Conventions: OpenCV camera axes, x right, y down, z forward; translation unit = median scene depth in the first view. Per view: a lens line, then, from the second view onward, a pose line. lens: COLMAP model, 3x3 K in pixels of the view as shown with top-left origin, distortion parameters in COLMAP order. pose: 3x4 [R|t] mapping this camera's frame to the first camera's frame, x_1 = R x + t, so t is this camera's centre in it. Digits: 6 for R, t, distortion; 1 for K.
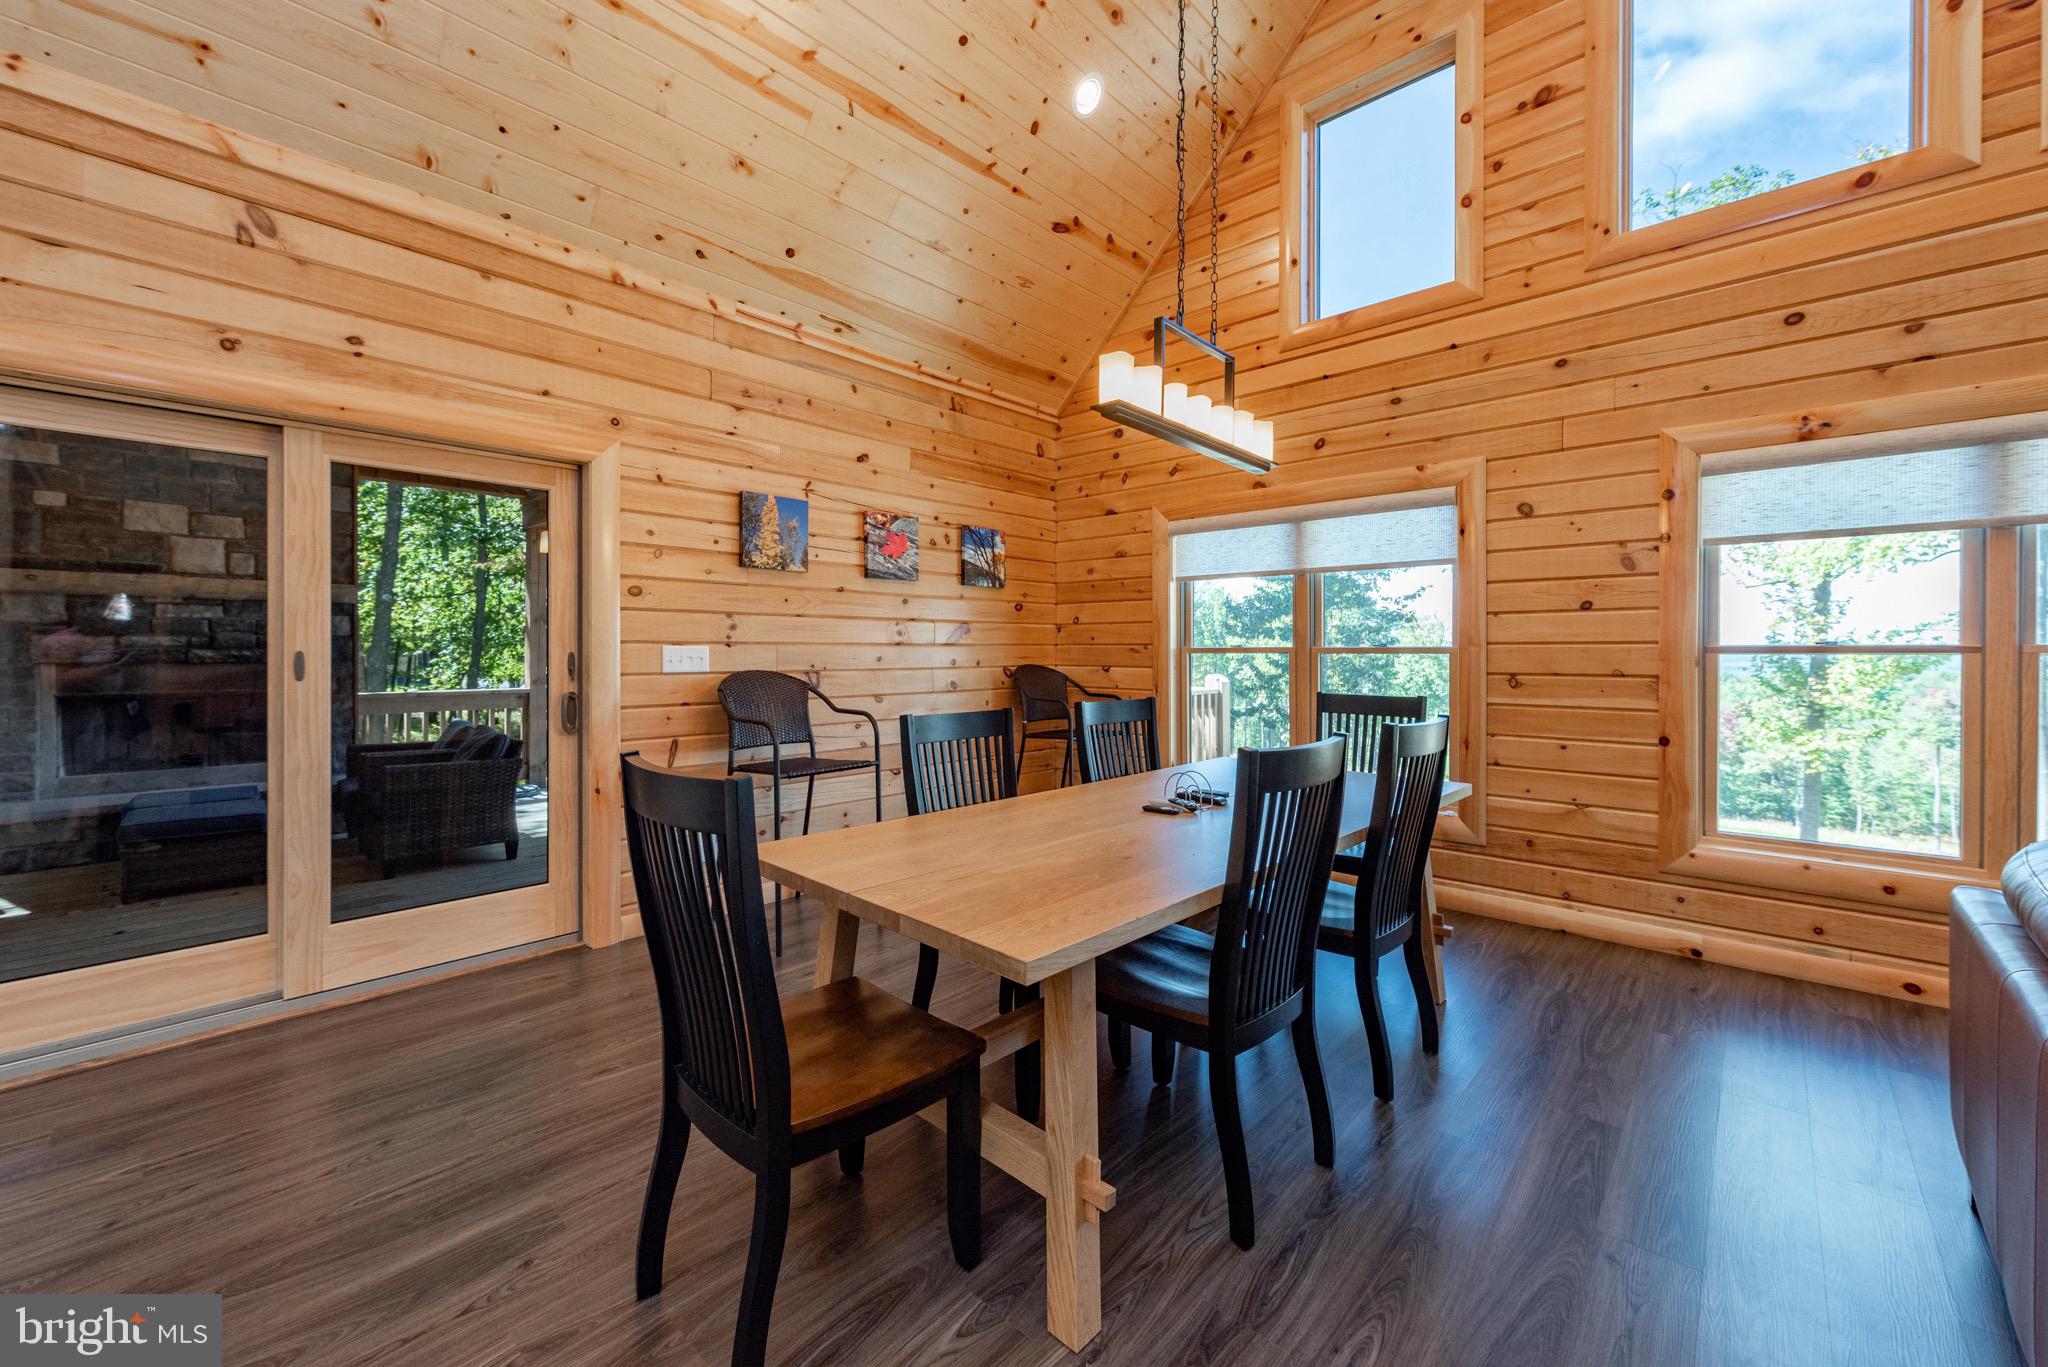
lens RADIAL K [[801.8, 0, 1010.2], [0, 801.8, 655.7], [0, 0, 1]] dist [0.005818, -0.000859]
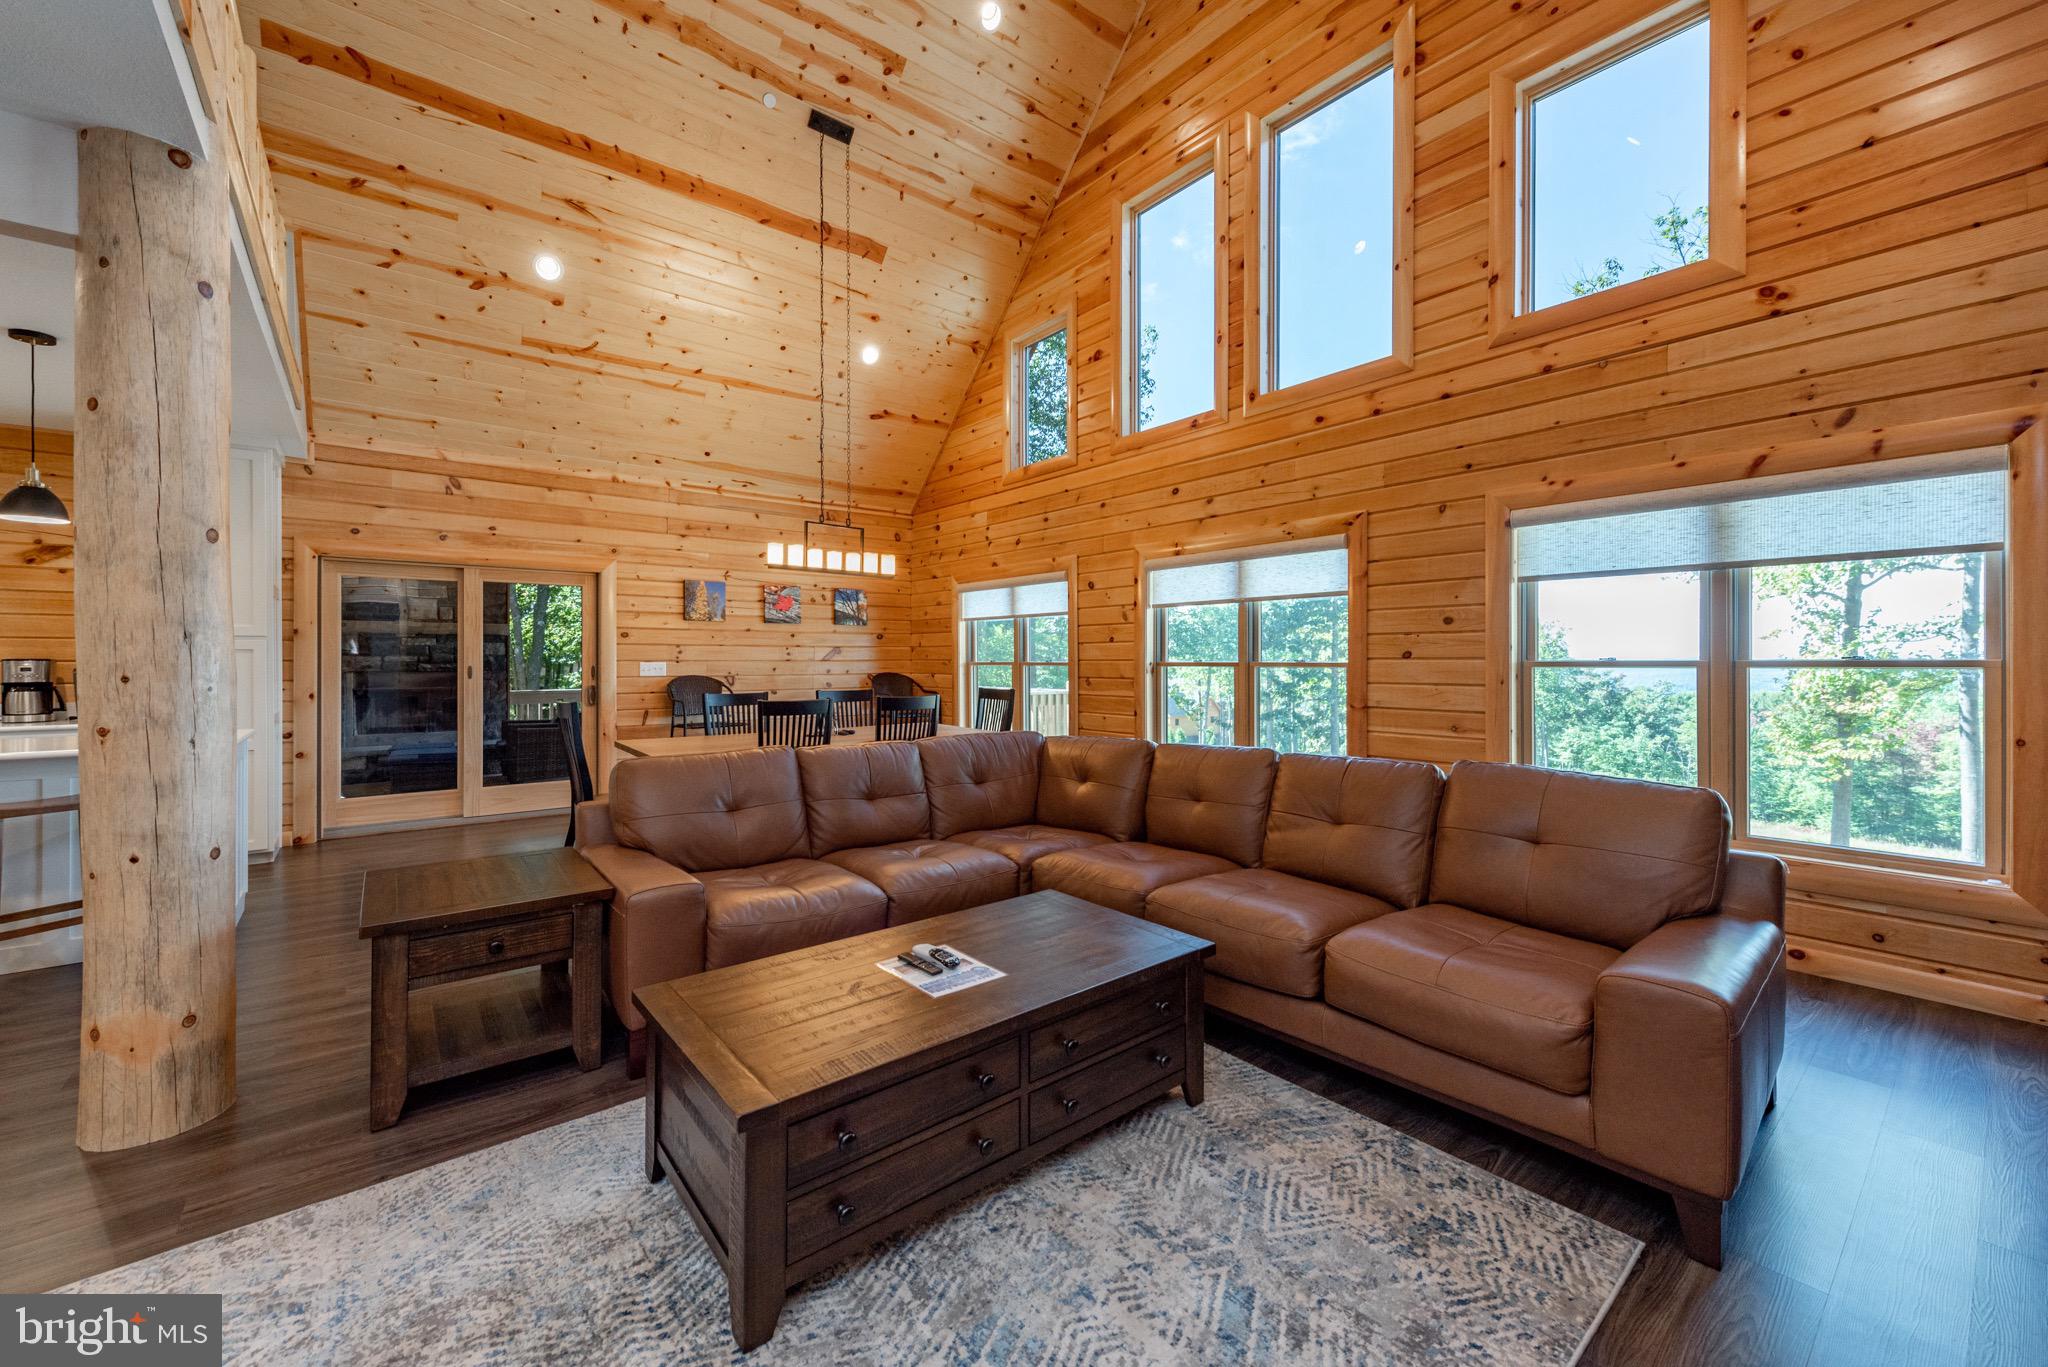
lens RADIAL K [[801.8, 0, 1022.8], [0, 801.8, 661.9], [0, 0, 1]] dist [0.005818, -0.000859]
pose [[0.990749, -0.001735, -0.135694, 0.693583], [0.000945, 0.999982, -0.005891, -0.001850], [0.135702, 0.005708, 0.990733, -0.740069]]
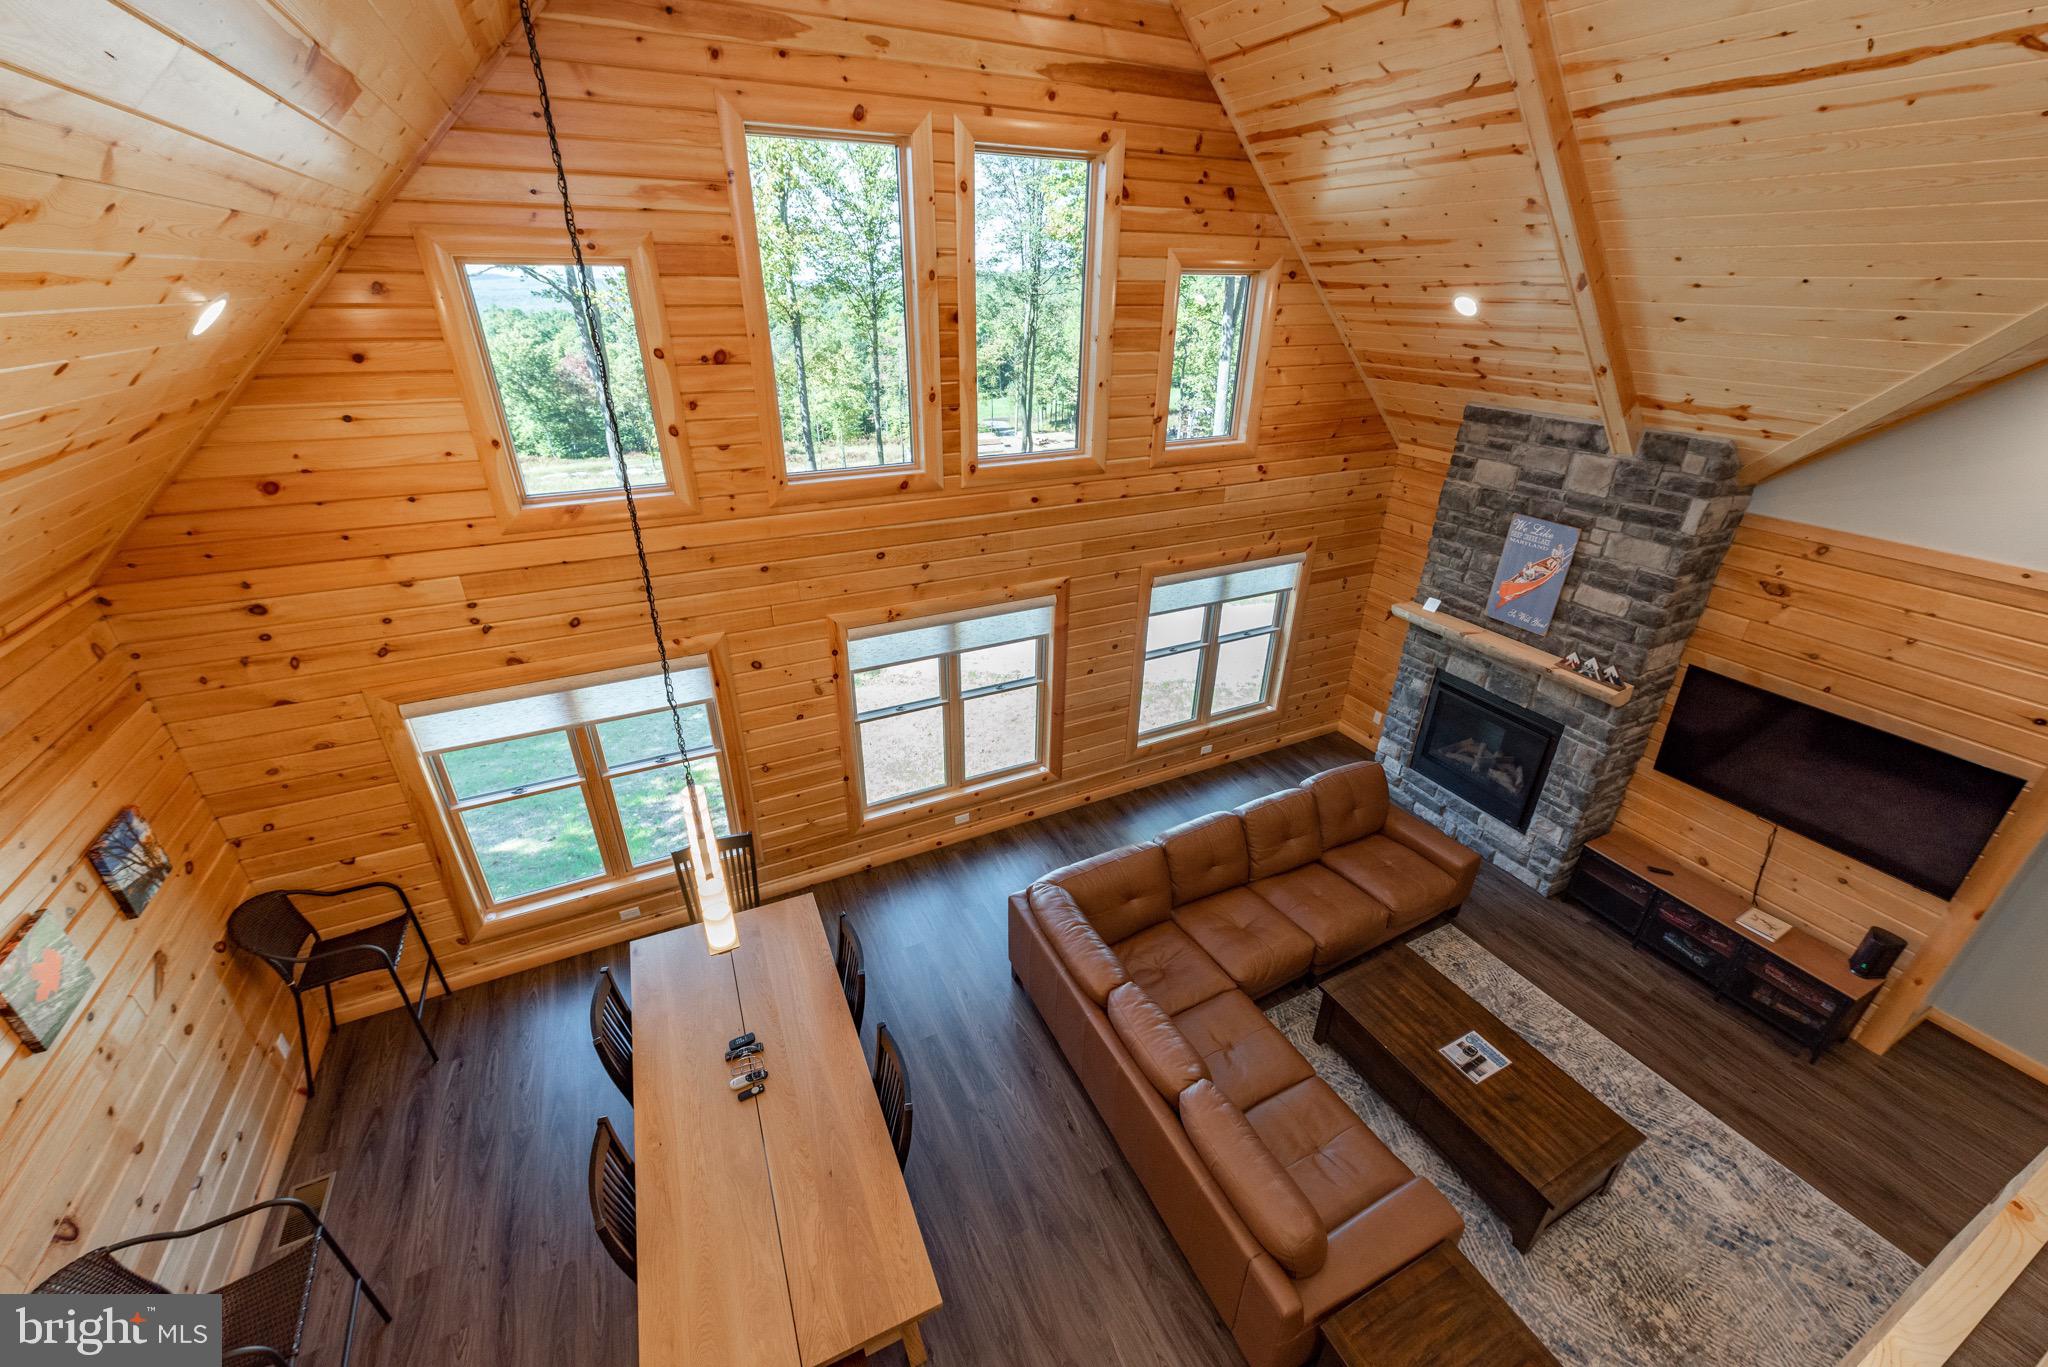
lens RADIAL K [[801.8, 0, 1024.1], [0, 801.8, 677.3], [0, 0, 1]] dist [0.005818, -0.000859]
pose [[0.343050, -0.416615, 0.841872, -0.373744], [-0.010016, 0.894586, 0.446783, -0.756785], [-0.939264, -0.161701, 0.302716, 0.119631]]
